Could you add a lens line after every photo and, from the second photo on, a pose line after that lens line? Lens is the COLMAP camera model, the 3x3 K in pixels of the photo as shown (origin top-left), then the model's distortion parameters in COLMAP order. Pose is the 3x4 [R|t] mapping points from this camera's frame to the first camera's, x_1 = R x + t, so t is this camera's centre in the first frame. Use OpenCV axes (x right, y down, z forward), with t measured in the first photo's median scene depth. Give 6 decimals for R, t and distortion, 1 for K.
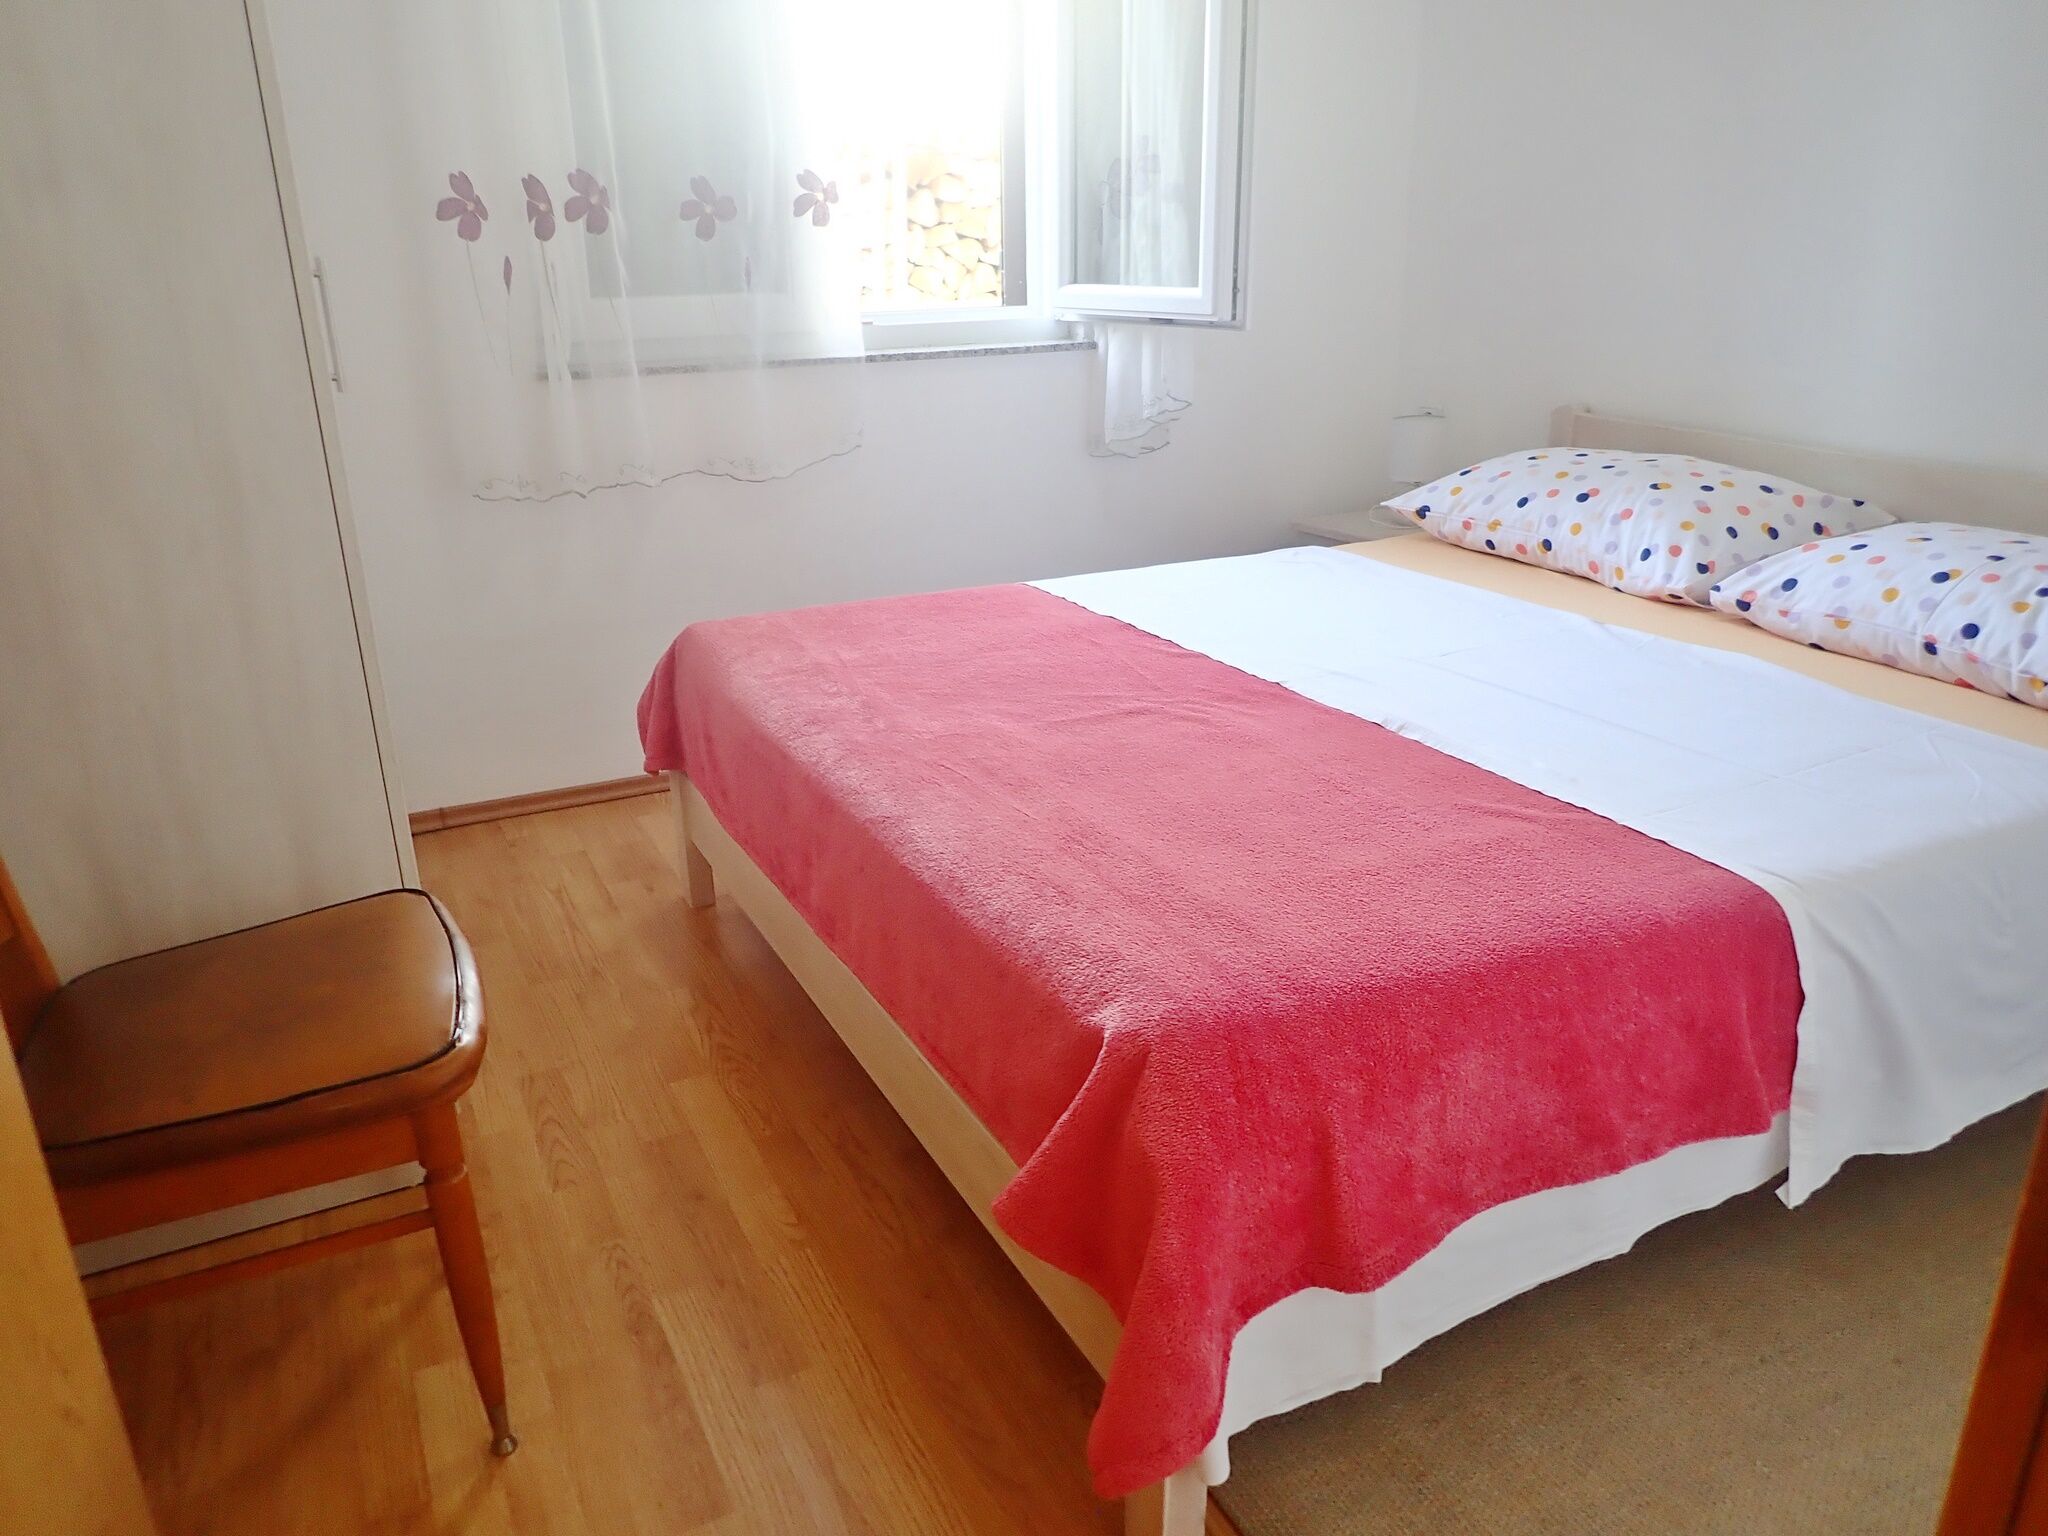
lens RADIAL K [[1495.3, 0, 1024.0], [0, 1495.3, 768.0], [0, 0, 1]] dist [-0.006623, -0.007749]
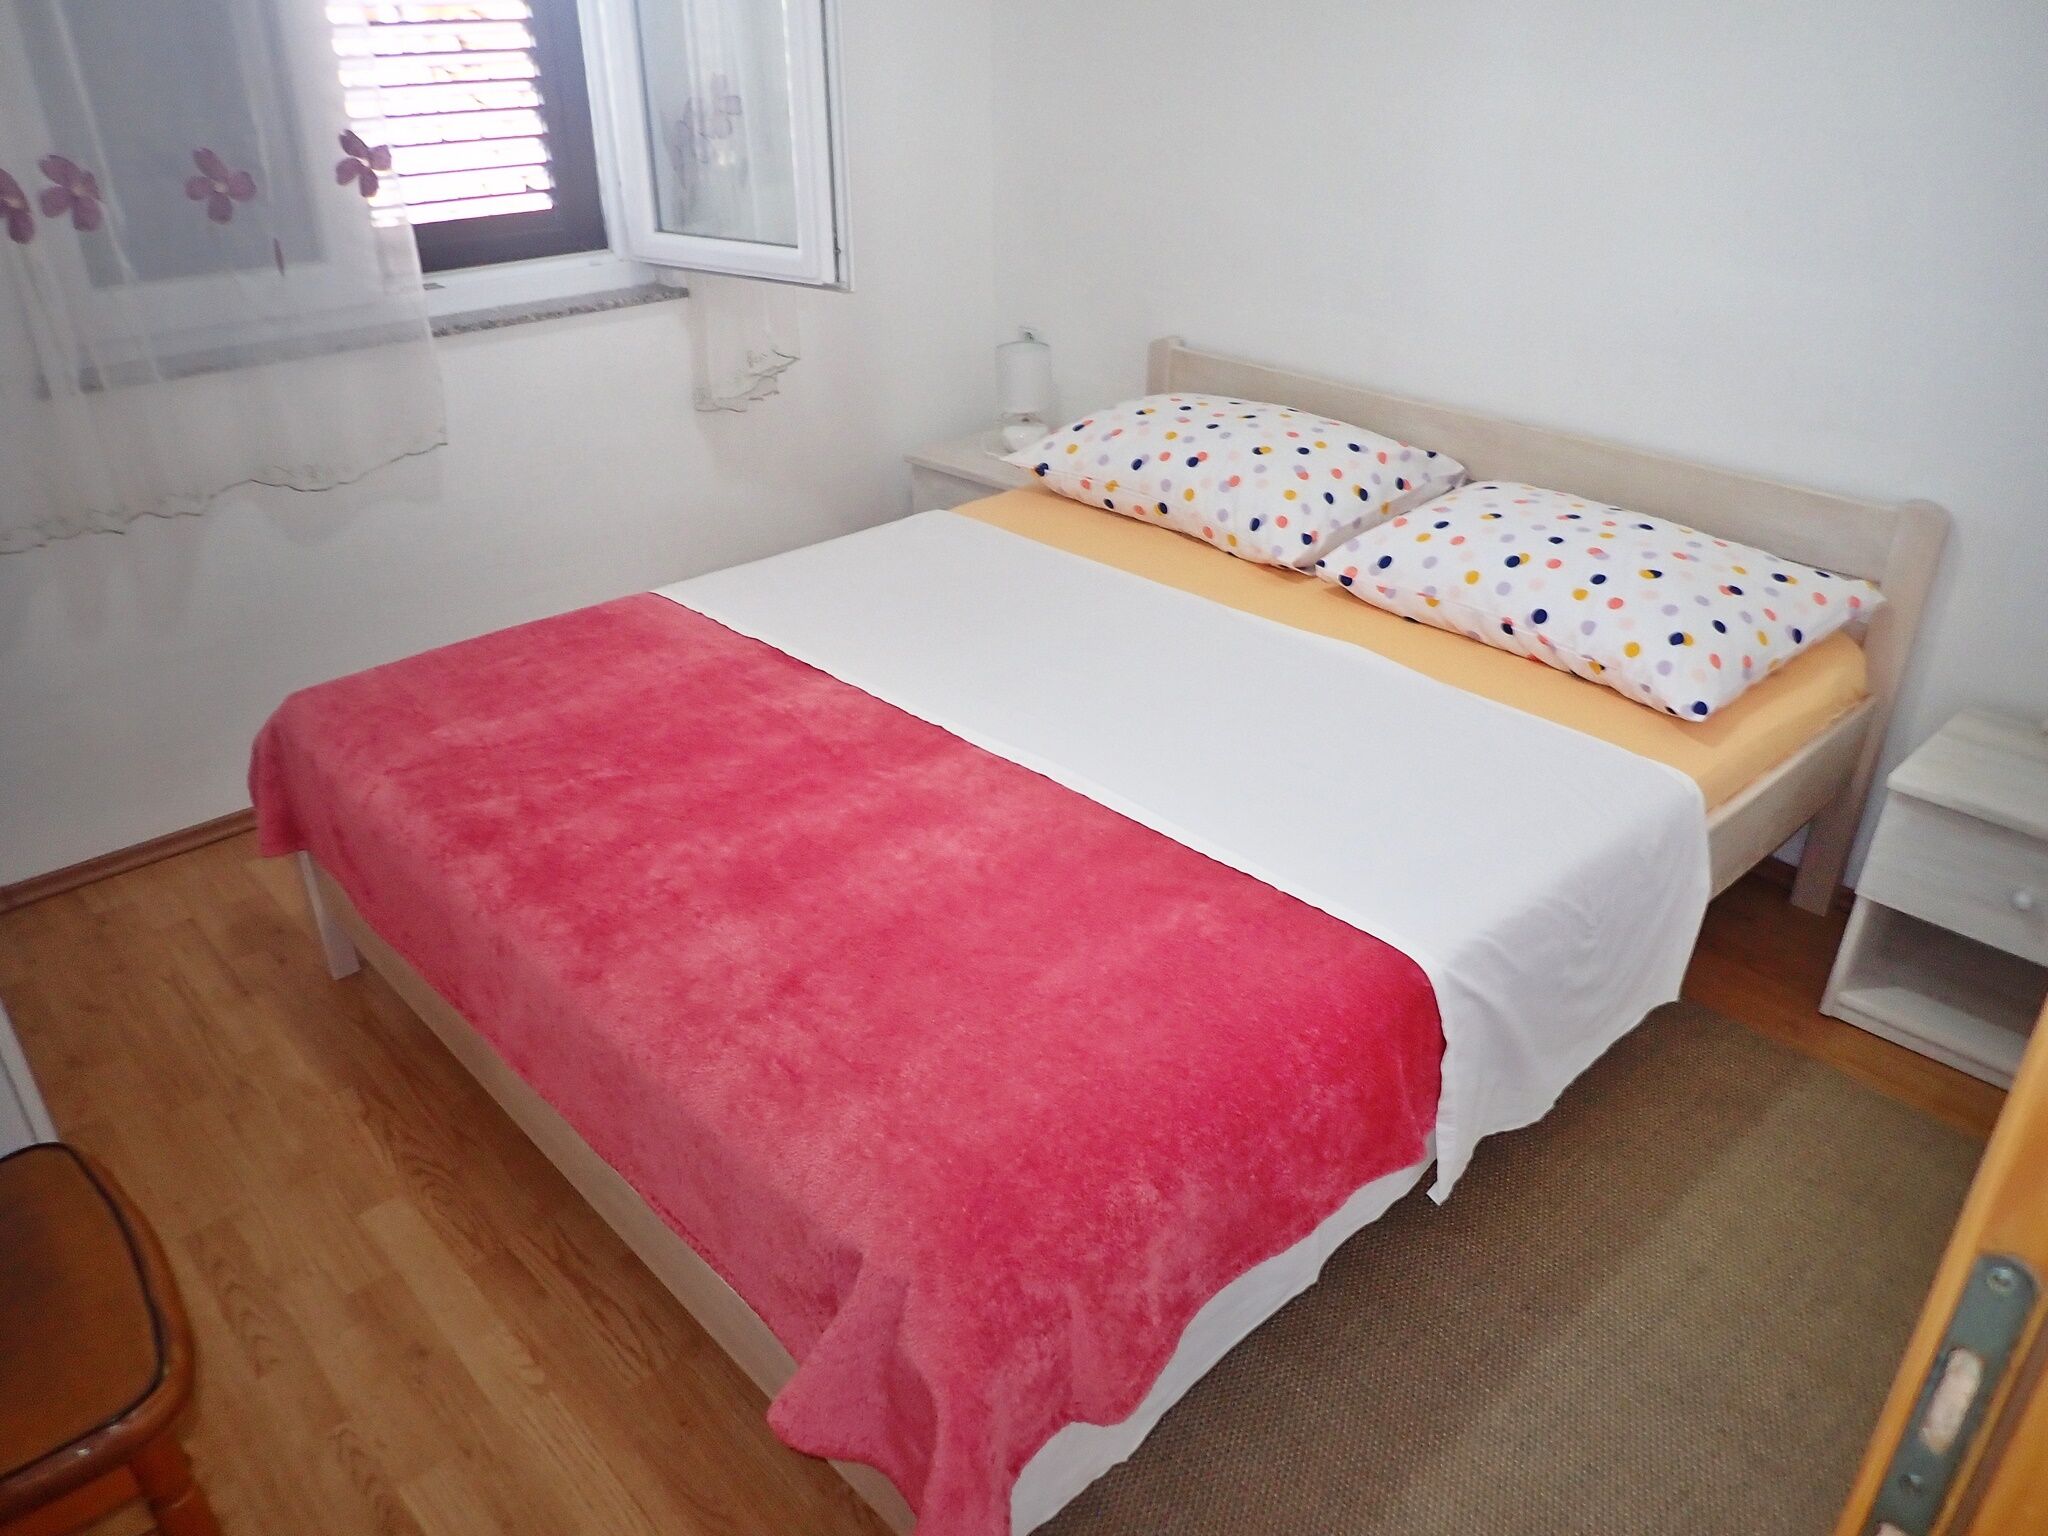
lens RADIAL K [[1482.3, 0, 1024.0], [0, 1482.3, 768.0], [0, 0, 1]] dist [-0.004711, -0.005592]
pose [[0.959539, -0.123884, 0.252859, -0.029654], [0.085056, 0.983587, 0.159126, -0.162980], [-0.268422, -0.131181, 0.954328, 0.019762]]
